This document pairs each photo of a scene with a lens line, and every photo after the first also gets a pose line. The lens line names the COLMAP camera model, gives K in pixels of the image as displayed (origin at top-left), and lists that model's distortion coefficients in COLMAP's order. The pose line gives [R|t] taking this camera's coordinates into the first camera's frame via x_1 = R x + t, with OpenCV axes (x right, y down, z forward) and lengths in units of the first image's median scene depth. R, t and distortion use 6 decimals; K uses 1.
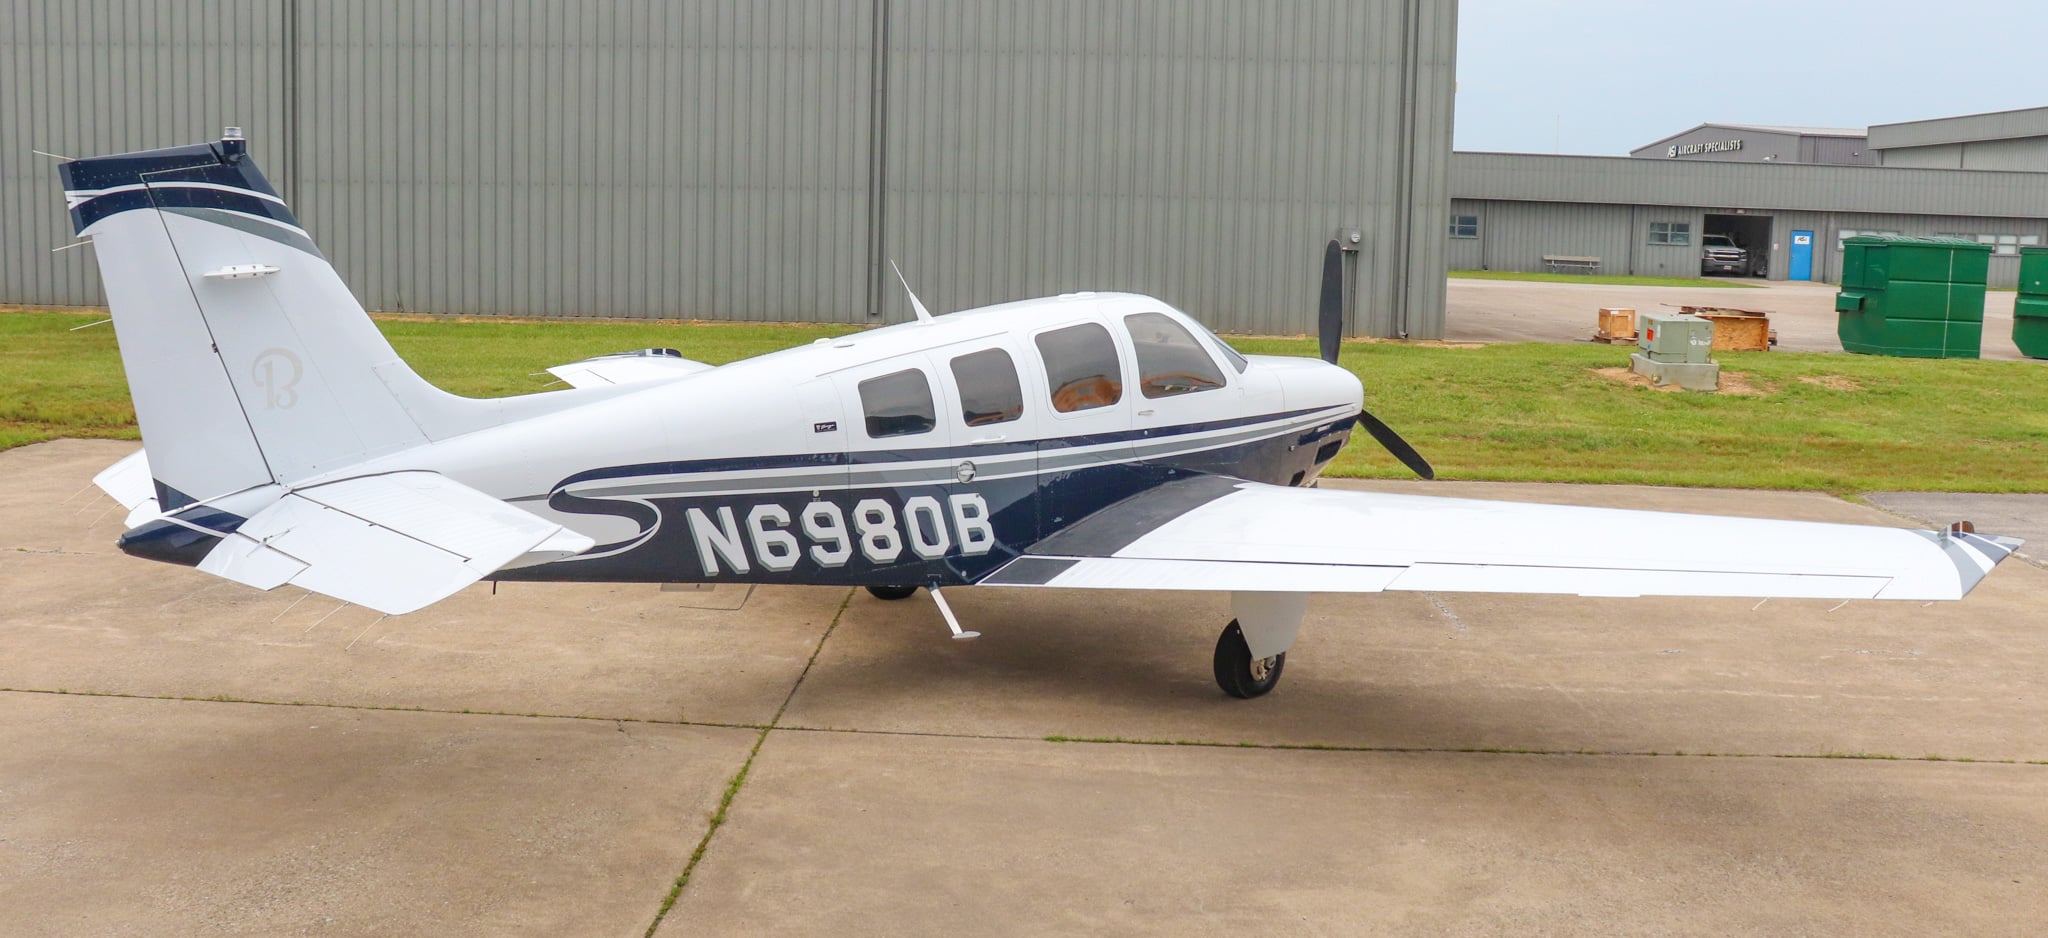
lens RADIAL K [[1723.1, 0, 1008.7], [0, 1723.1, 396.9], [0, 0, 1]] dist [-0.135356, 0.072182]
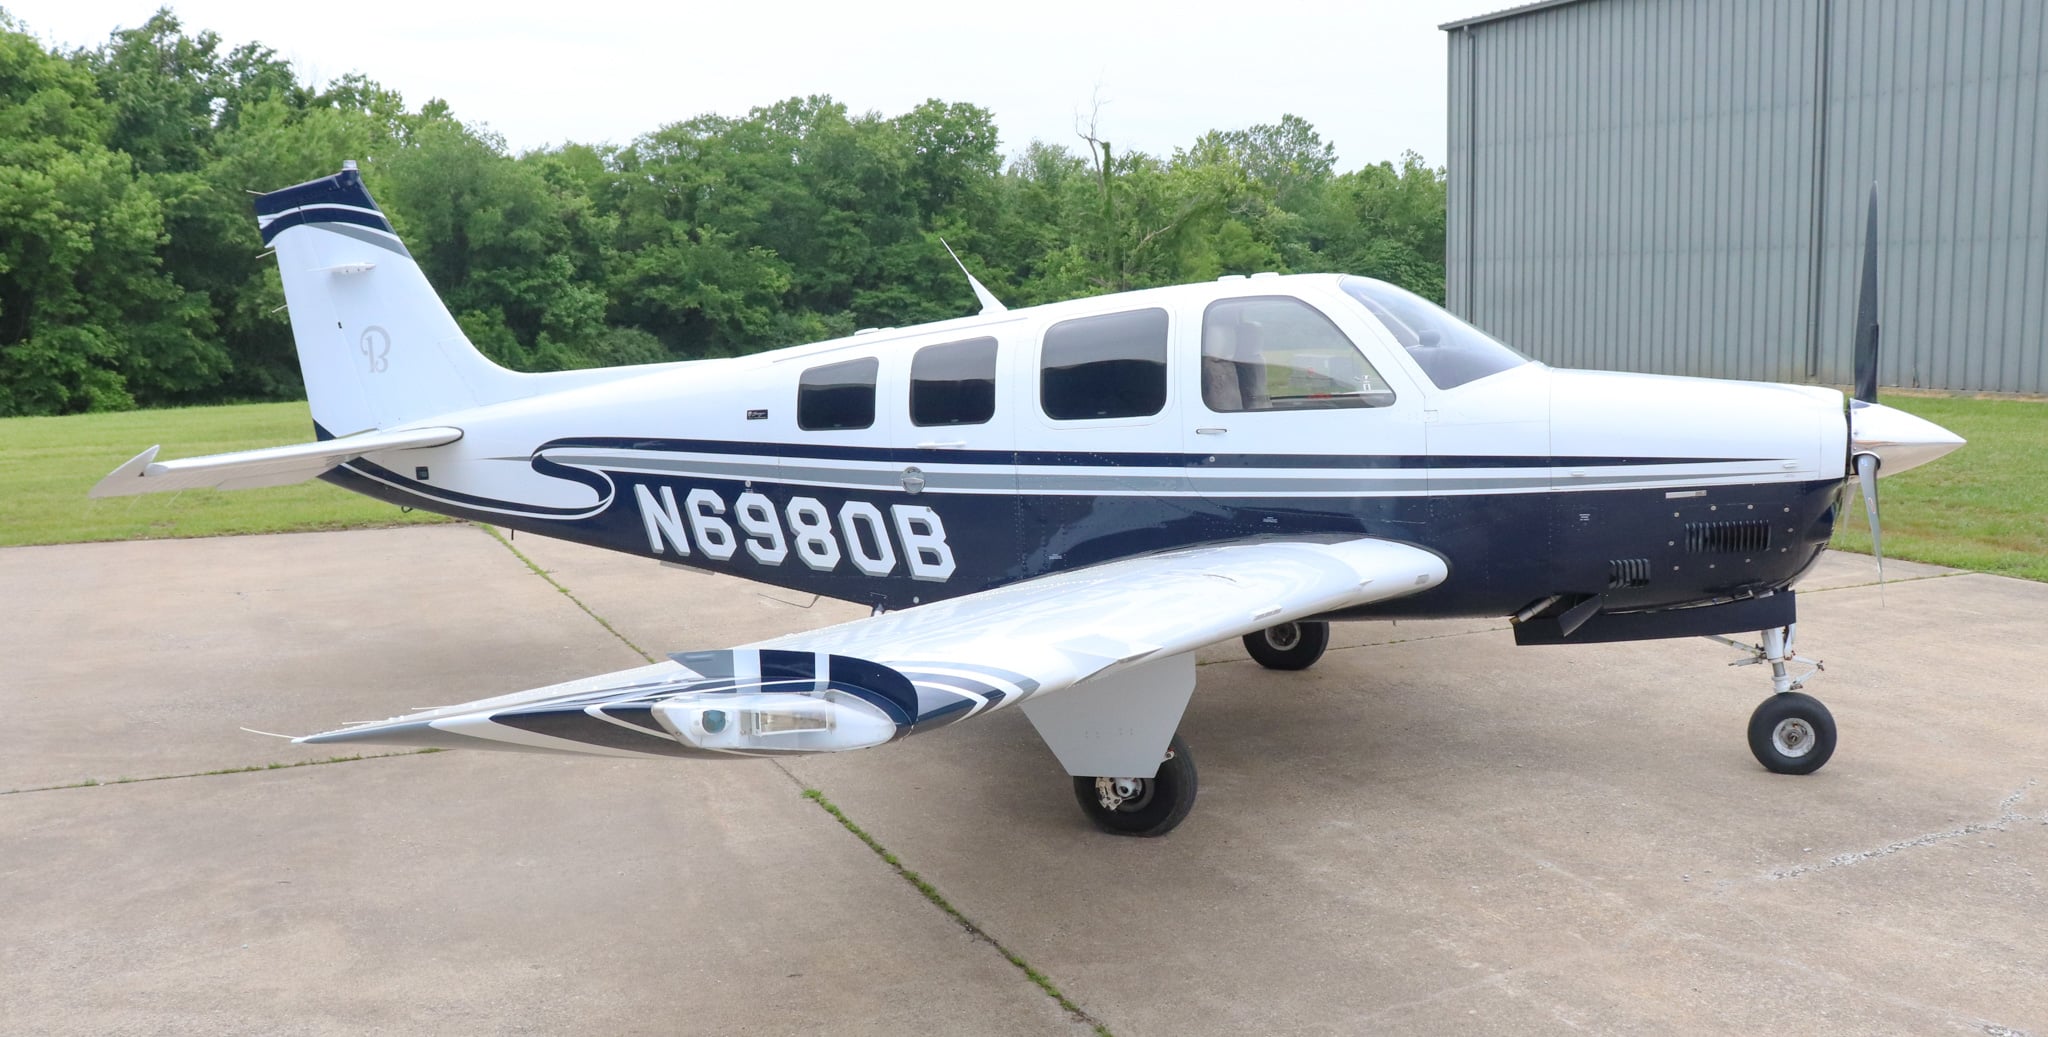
lens RADIAL K [[1707.5, 0, 1024.9], [0, 1707.5, 514.0], [0, 0, 1]] dist [-0.148700, 0.092989]
pose [[0.450077, 0.074694, -0.889860, 0.755186], [-0.065843, 0.996559, 0.050348, 0.014404], [0.890559, 0.035931, 0.453447, 0.672659]]
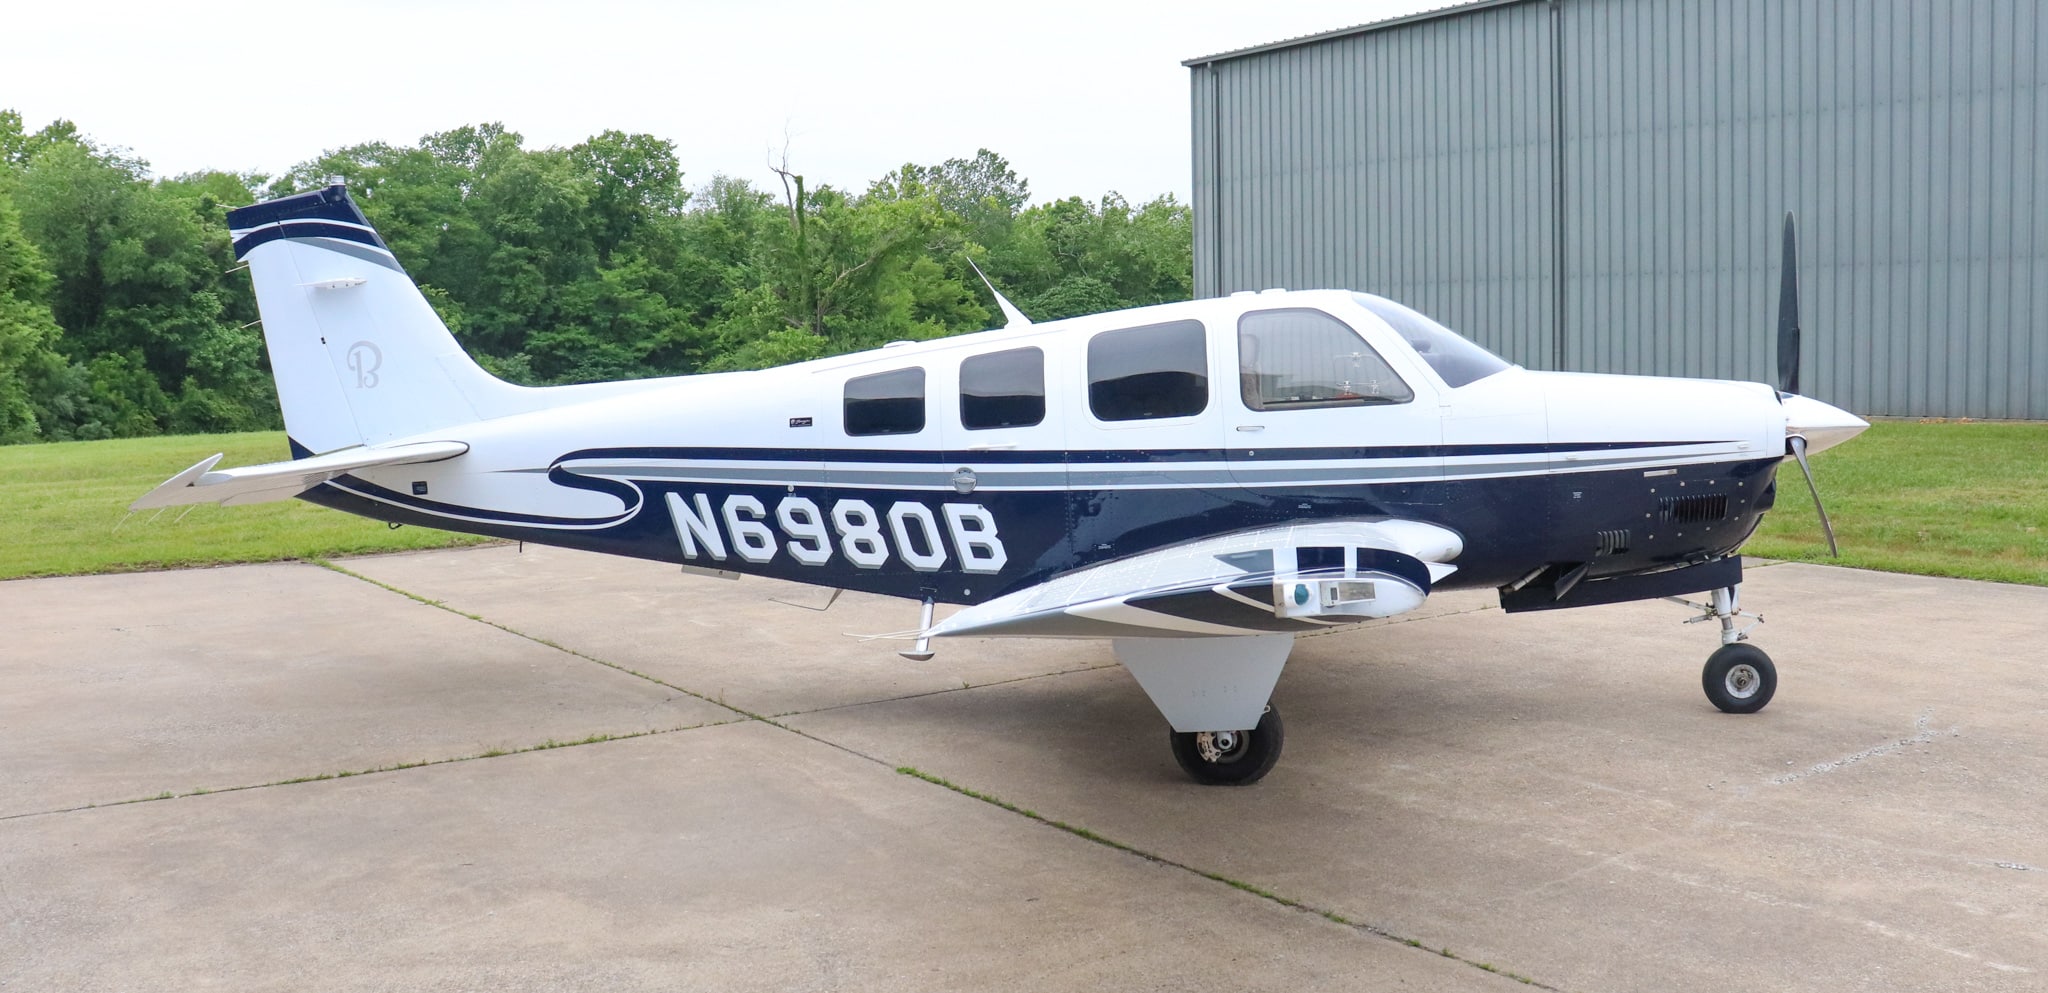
lens RADIAL K [[1797.8, 0, 1049.6], [0, 1797.8, 442.7], [0, 0, 1]] dist [-0.138230, 0.048206]
pose [[0.614628, 0.006534, -0.788790, 0.759416], [-0.048272, 0.998403, -0.029343, 0.050083], [0.787339, 0.056112, 0.613962, 0.452588]]
